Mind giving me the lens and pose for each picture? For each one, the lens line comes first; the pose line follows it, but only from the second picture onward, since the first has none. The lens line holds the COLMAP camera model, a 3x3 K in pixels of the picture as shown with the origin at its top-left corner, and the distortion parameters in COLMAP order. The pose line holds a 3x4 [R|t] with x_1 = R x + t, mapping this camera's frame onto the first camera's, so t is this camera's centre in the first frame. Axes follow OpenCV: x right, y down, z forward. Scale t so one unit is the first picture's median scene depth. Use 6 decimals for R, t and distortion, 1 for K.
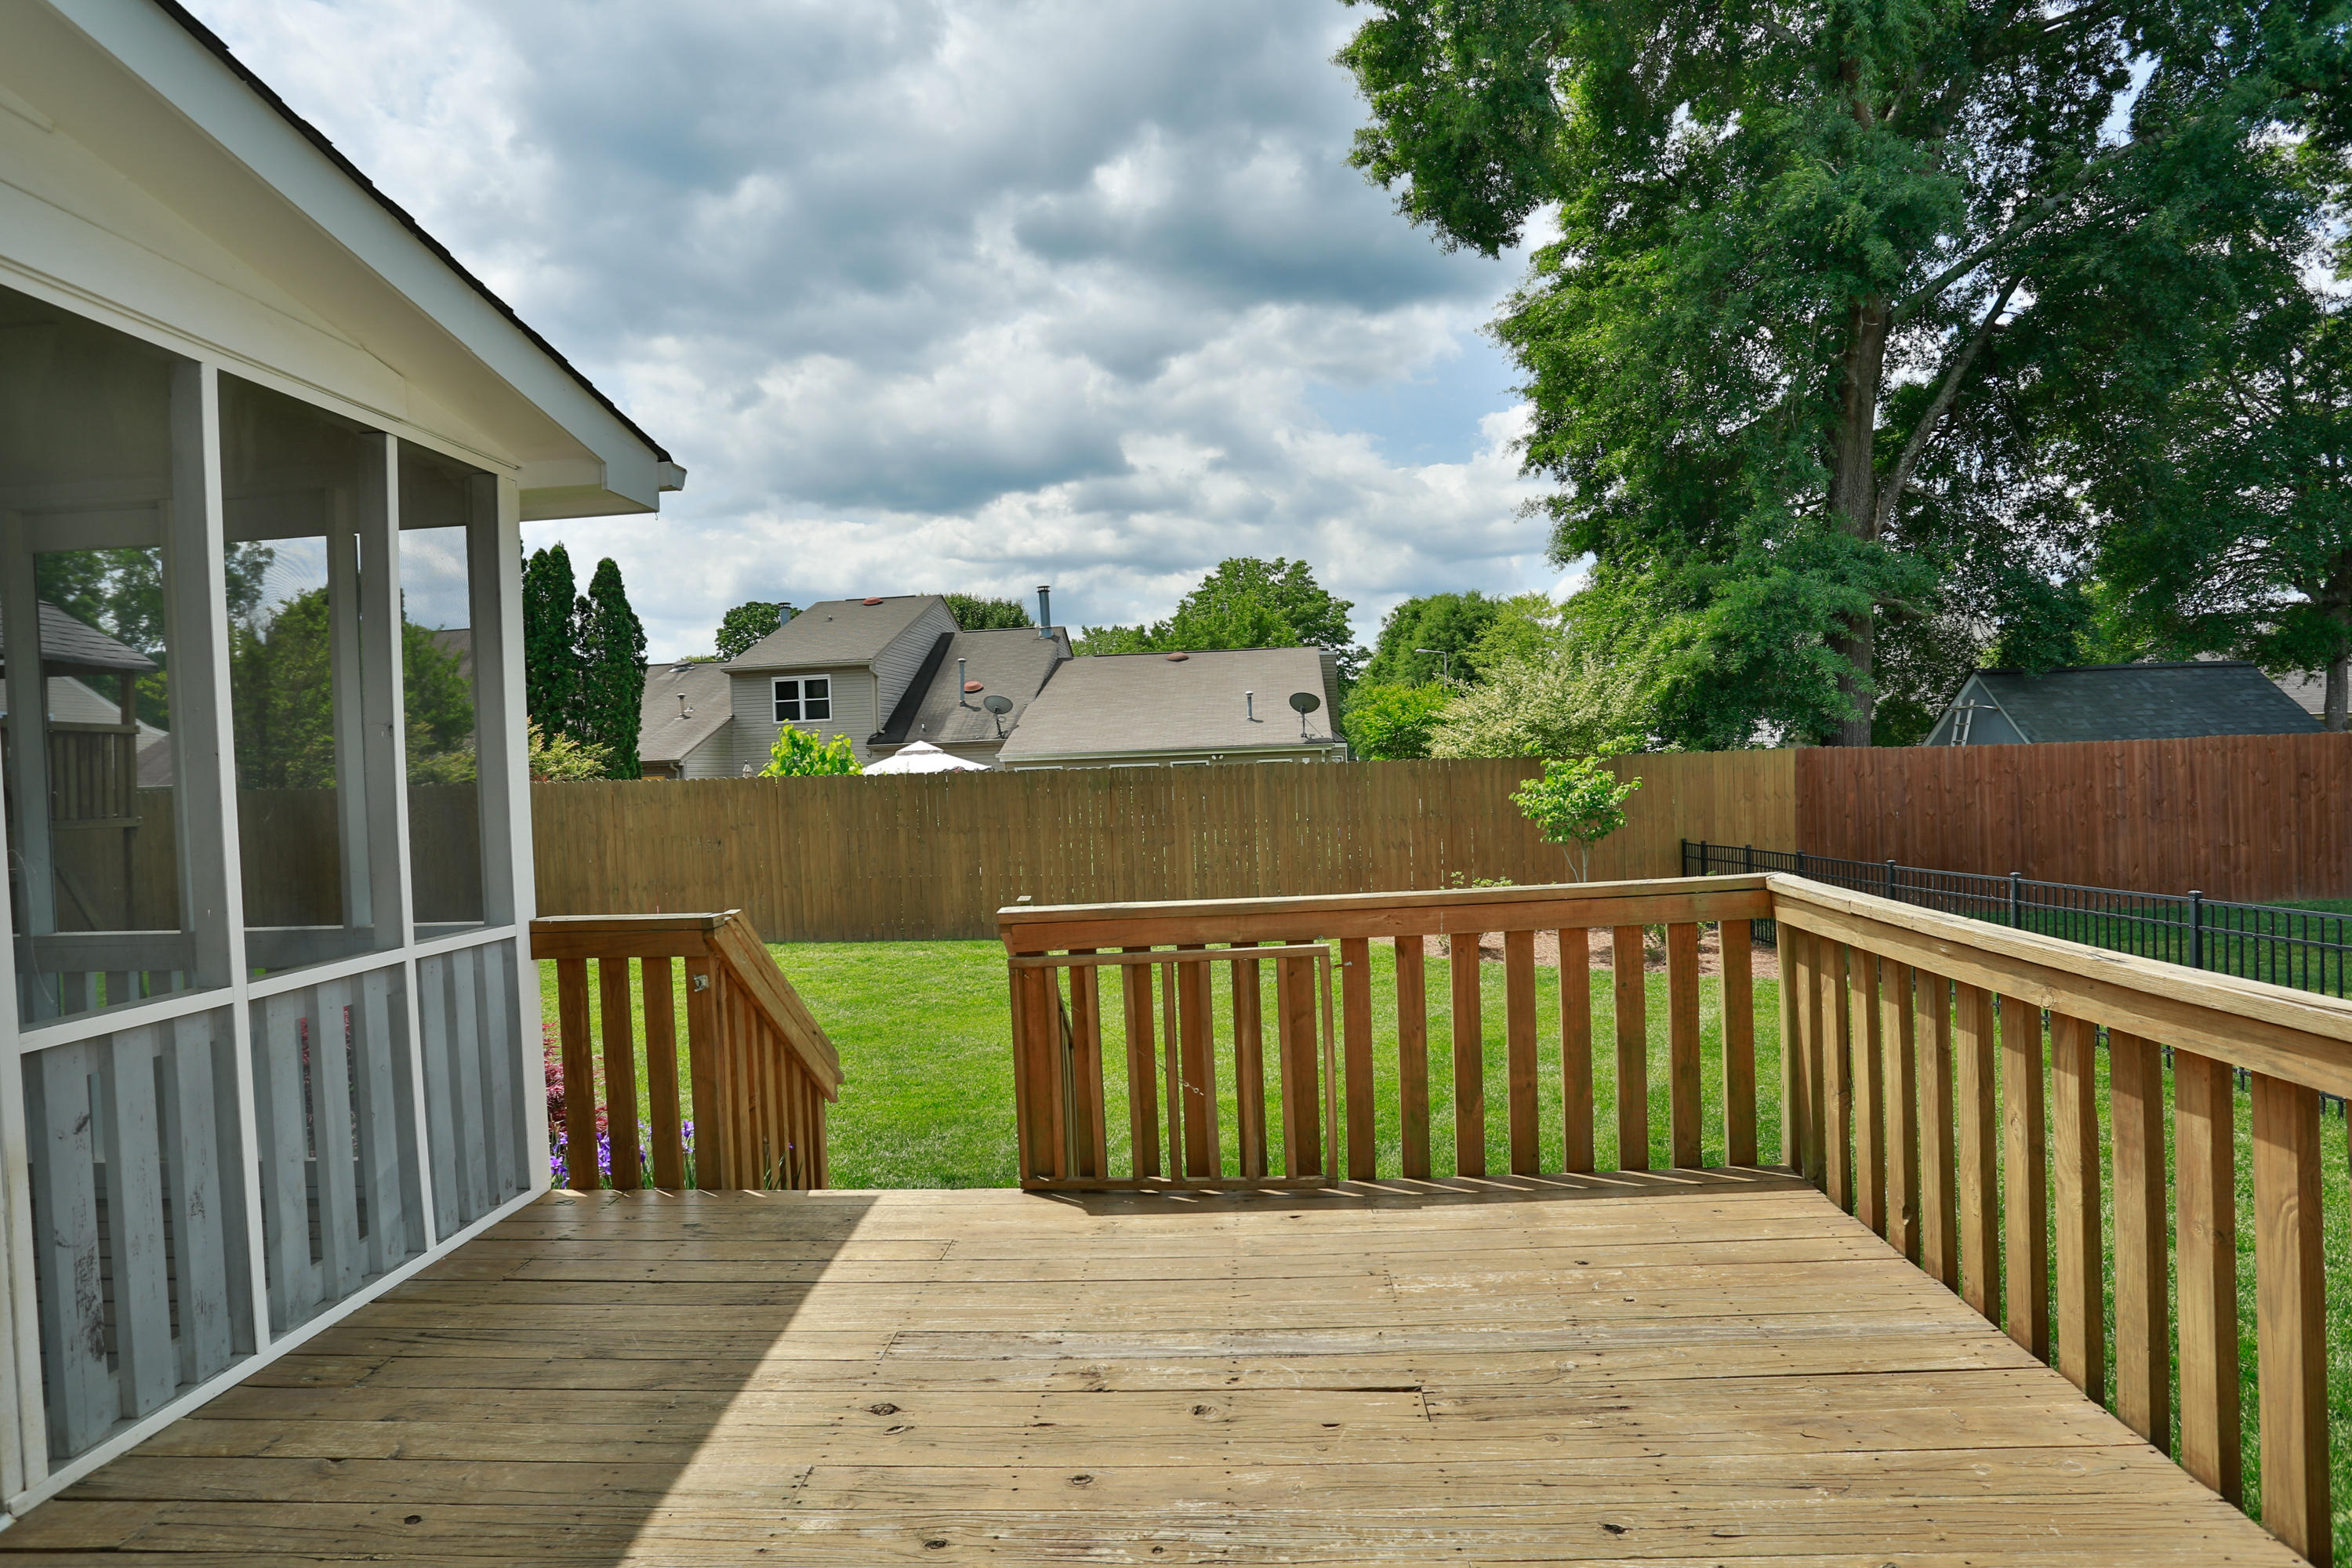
lens RADIAL K [[1235.2, 0, 1136.4], [0, 1235.2, 787.0], [0, 0, 1]] dist [-0.117041, 0.049299]
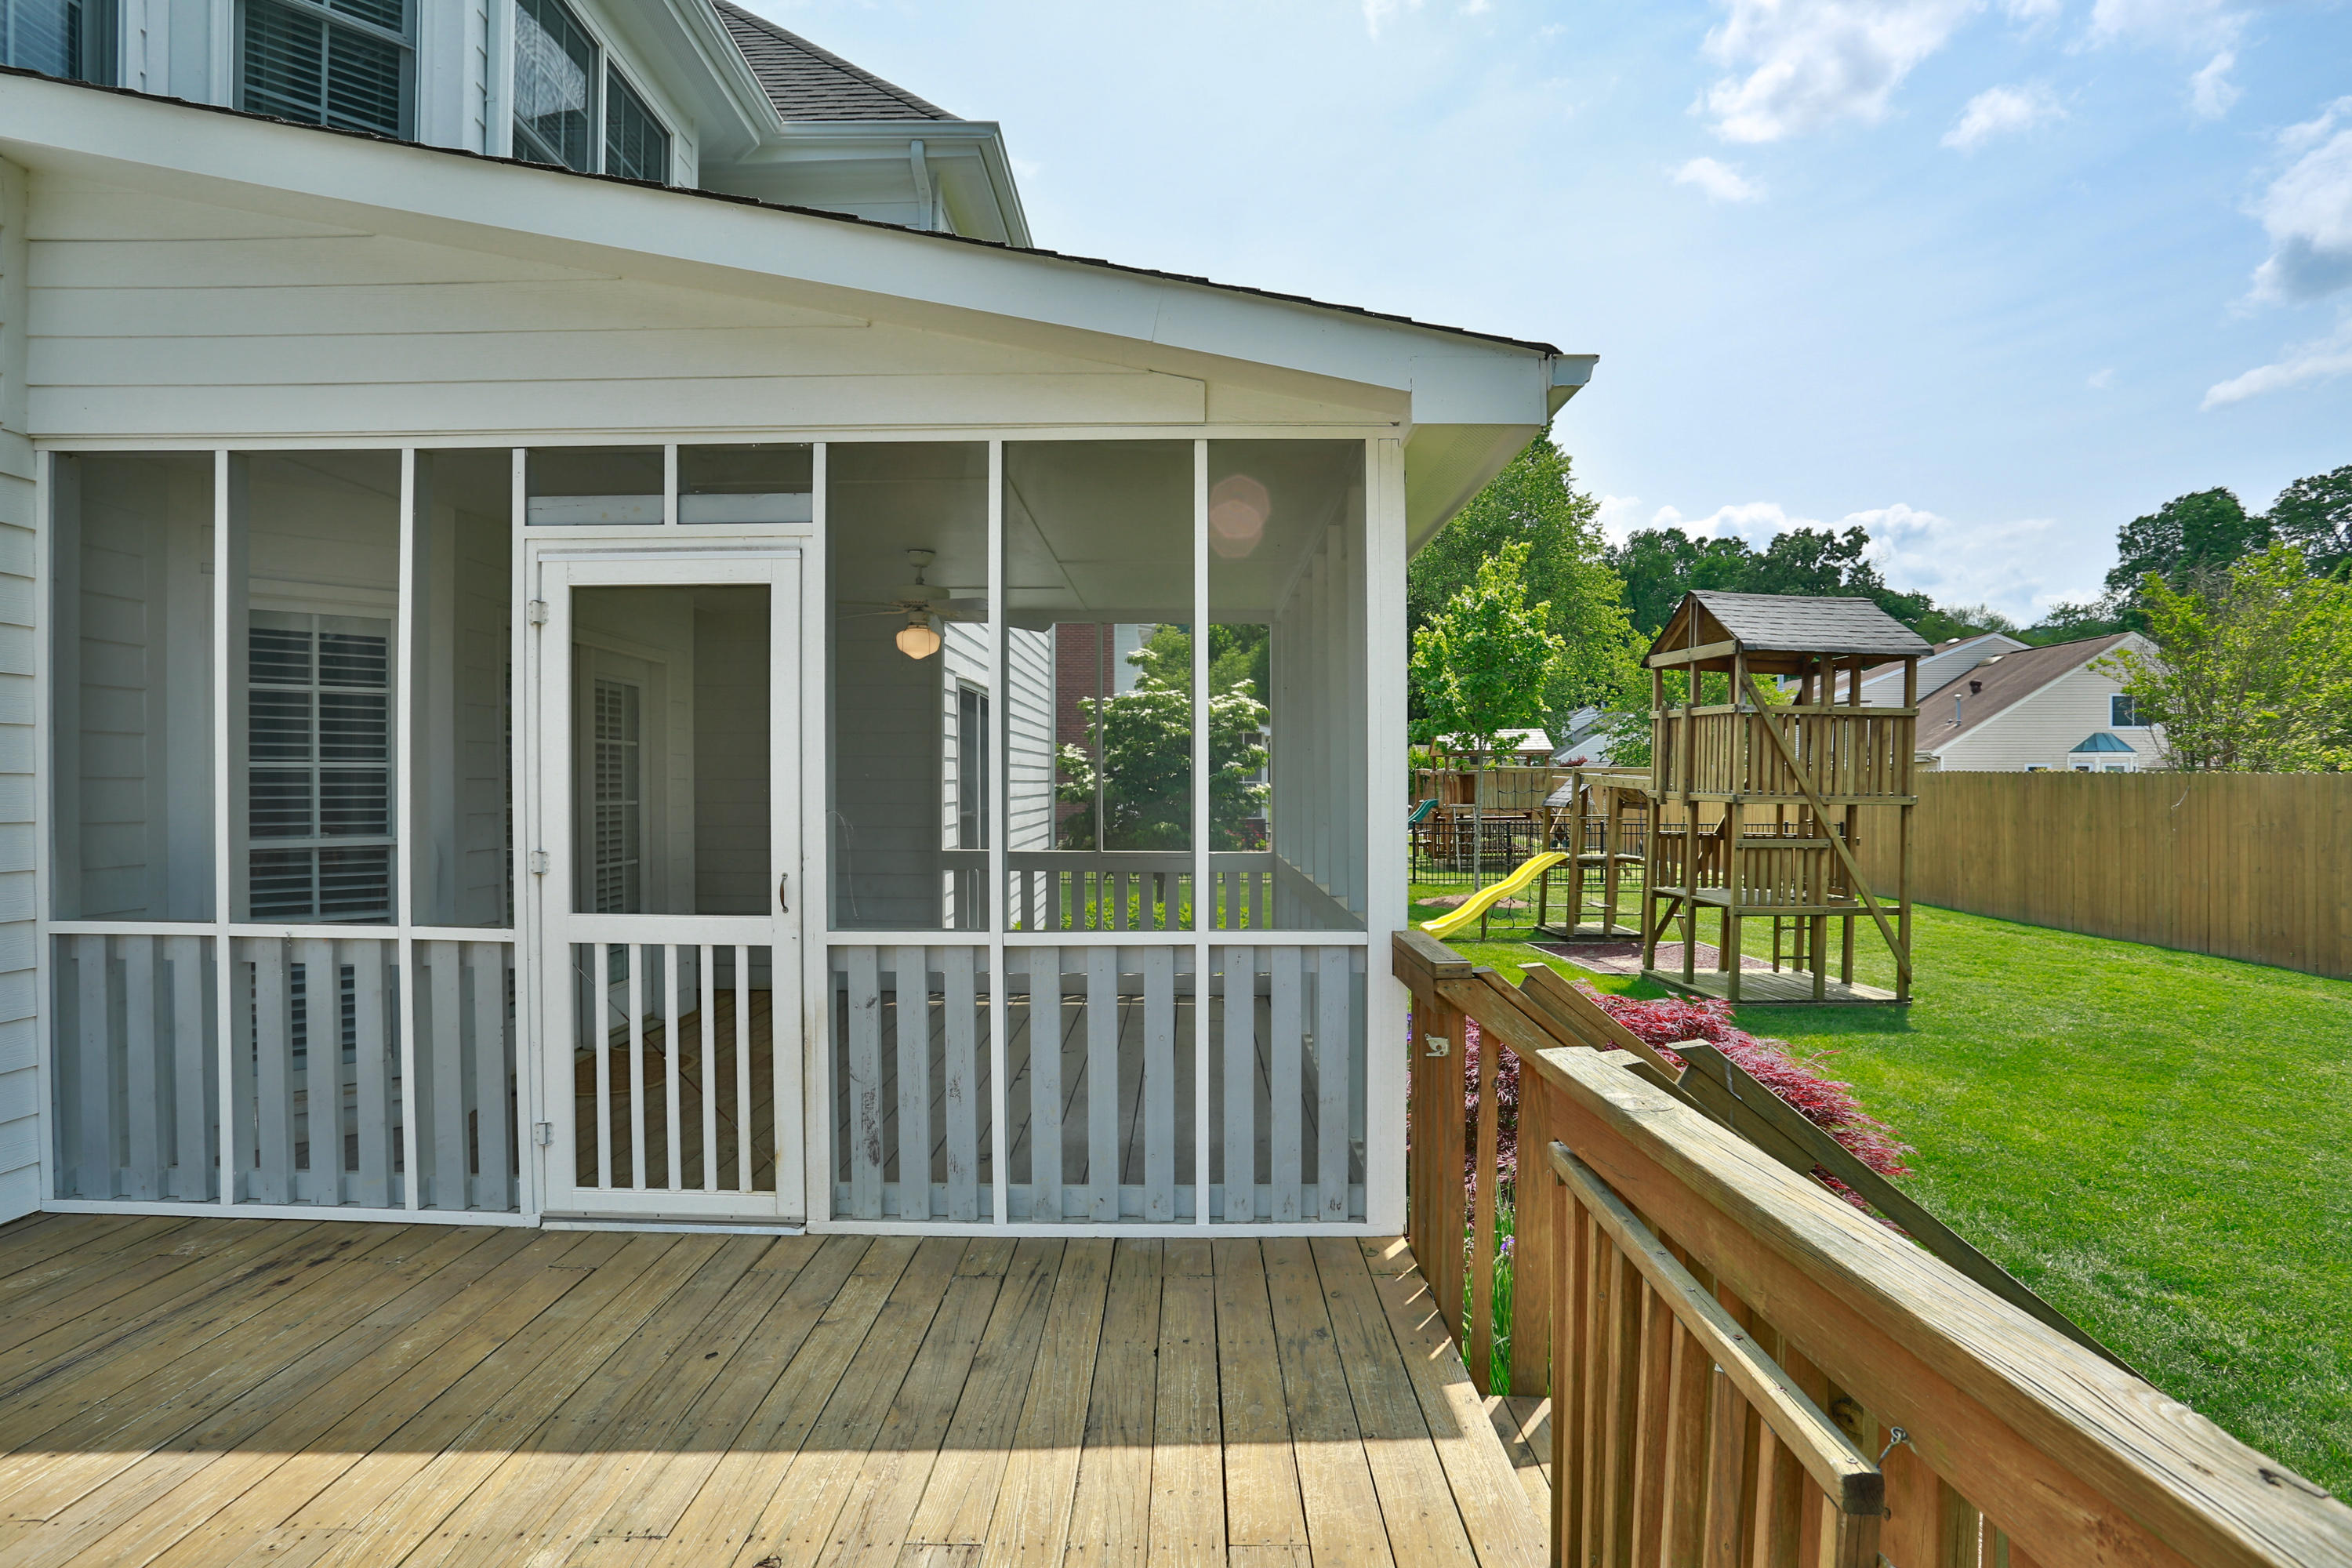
lens RADIAL K [[1199.5, 0, 1175.5], [0, 1199.5, 788.7], [0, 0, 1]] dist [-0.060370, 0.001578]
pose [[0.071659, 0.039049, -0.996665, 0.507197], [-0.016706, 0.999140, 0.037945, -0.034984], [0.997289, 0.013931, 0.072249, 1.061638]]
